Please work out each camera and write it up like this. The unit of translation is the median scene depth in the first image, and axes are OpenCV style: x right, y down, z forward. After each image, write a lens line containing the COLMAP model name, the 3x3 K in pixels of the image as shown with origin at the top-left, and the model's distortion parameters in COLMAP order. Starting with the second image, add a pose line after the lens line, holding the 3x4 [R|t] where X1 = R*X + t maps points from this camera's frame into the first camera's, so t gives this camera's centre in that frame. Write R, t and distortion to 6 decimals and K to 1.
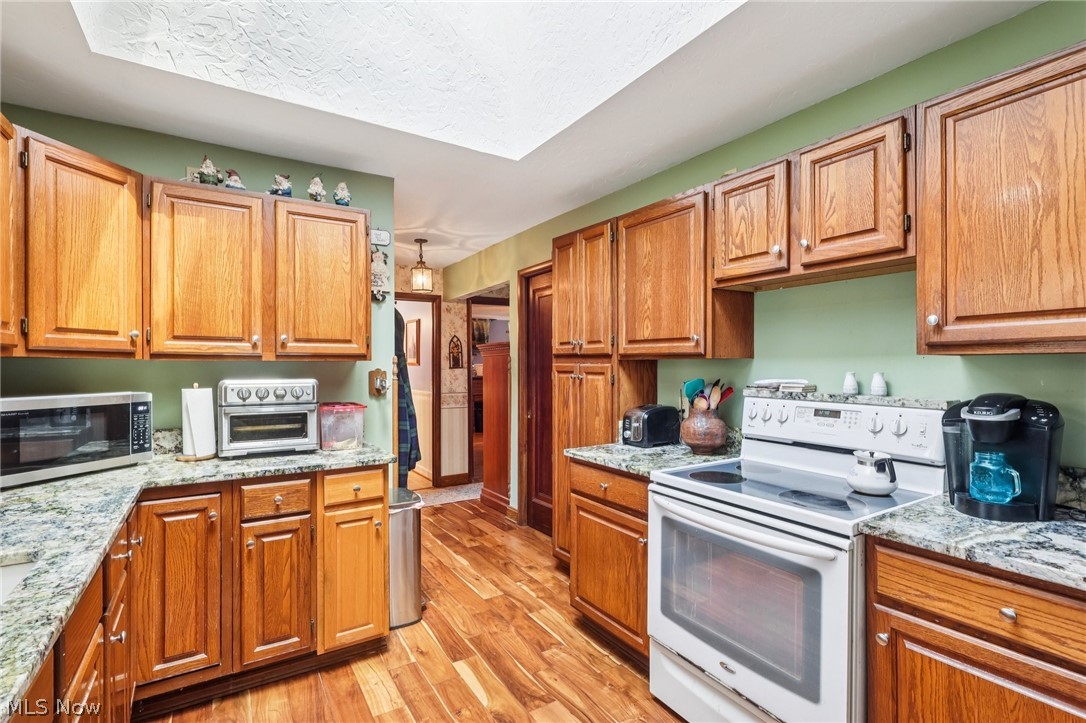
lens RADIAL K [[508.4, 0, 546.6], [0, 508.4, 368.6], [0, 0, 1]] dist [-0.003037, 0.000060]
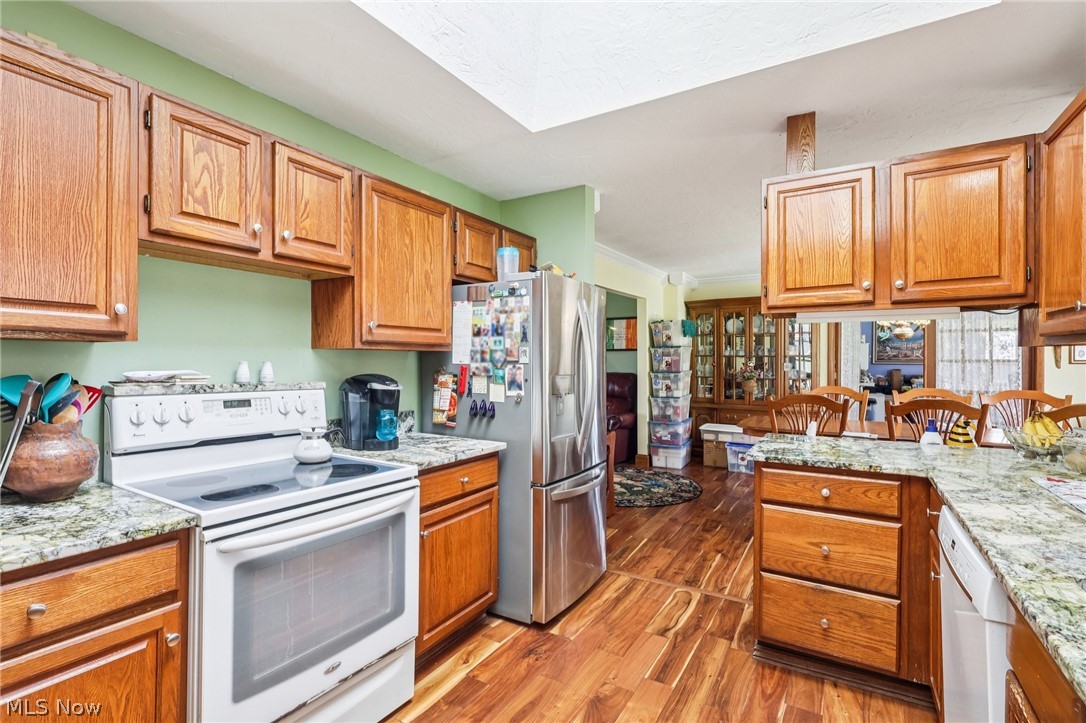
lens RADIAL K [[508.4, 0, 529.3], [0, 508.4, 363.7], [0, 0, 1]] dist [-0.003037, 0.000060]
pose [[-0.424112, -0.004299, 0.905599, -0.508997], [0.000108, 0.999988, 0.004798, 0.006106], [-0.905610, 0.002133, -0.424107, 0.812187]]
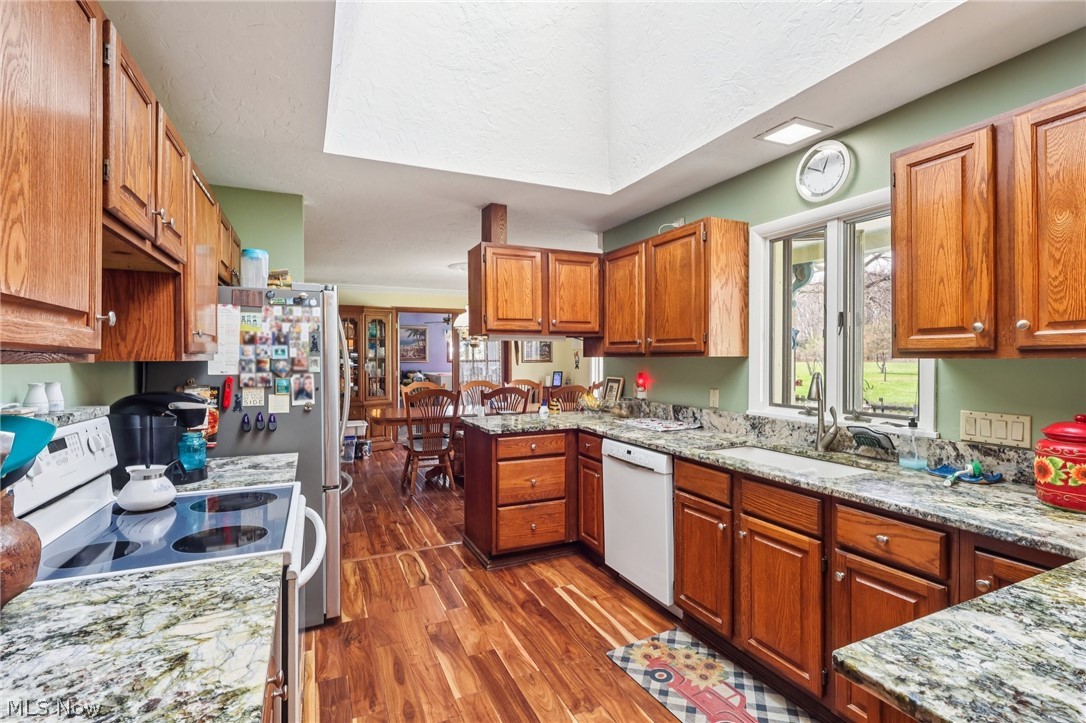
lens RADIAL K [[508.4, 0, 535.4], [0, 508.4, 356.4], [0, 0, 1]] dist [-0.003037, 0.000060]
pose [[-0.987970, 0.005496, 0.154548, -0.161625], [0.005286, 0.999984, -0.001773, -0.020972], [-0.154555, -0.000935, -0.987984, 1.406305]]
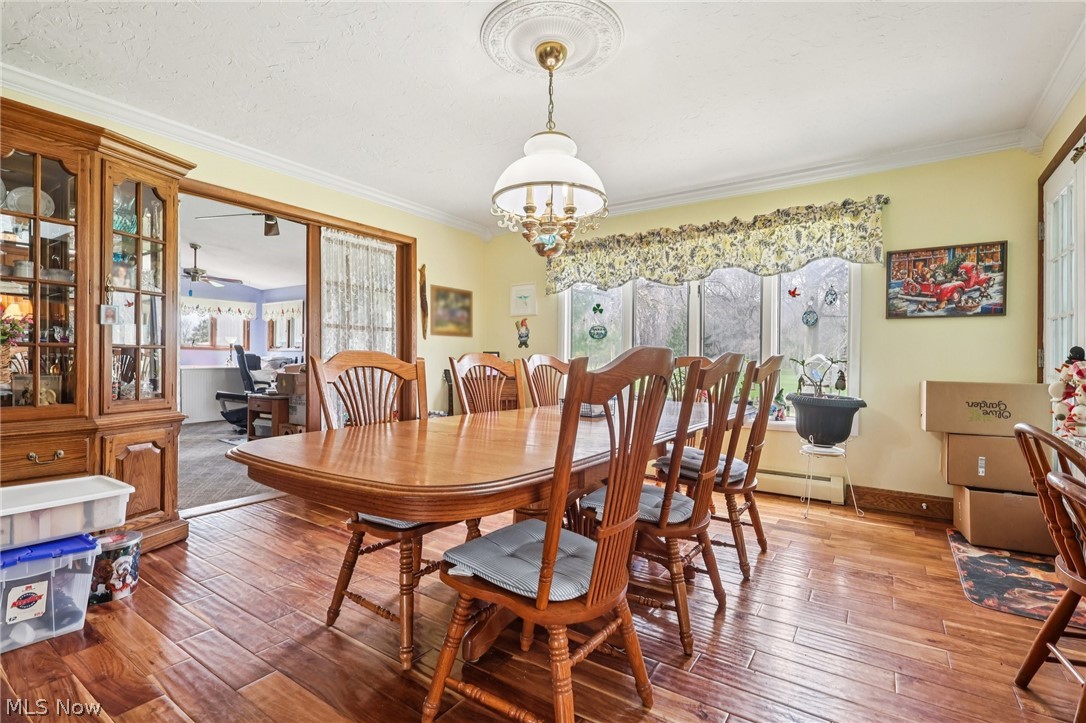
lens RADIAL K [[508.4, 0, 539.6], [0, 508.4, 362.4], [0, 0, 1]] dist [-0.003037, 0.000060]
pose [[-0.923181, -0.000770, -0.384366, 0.946689], [-0.000467, 1.000000, -0.000881, 0.136556], [0.384366, -0.000634, -0.923181, -0.244041]]
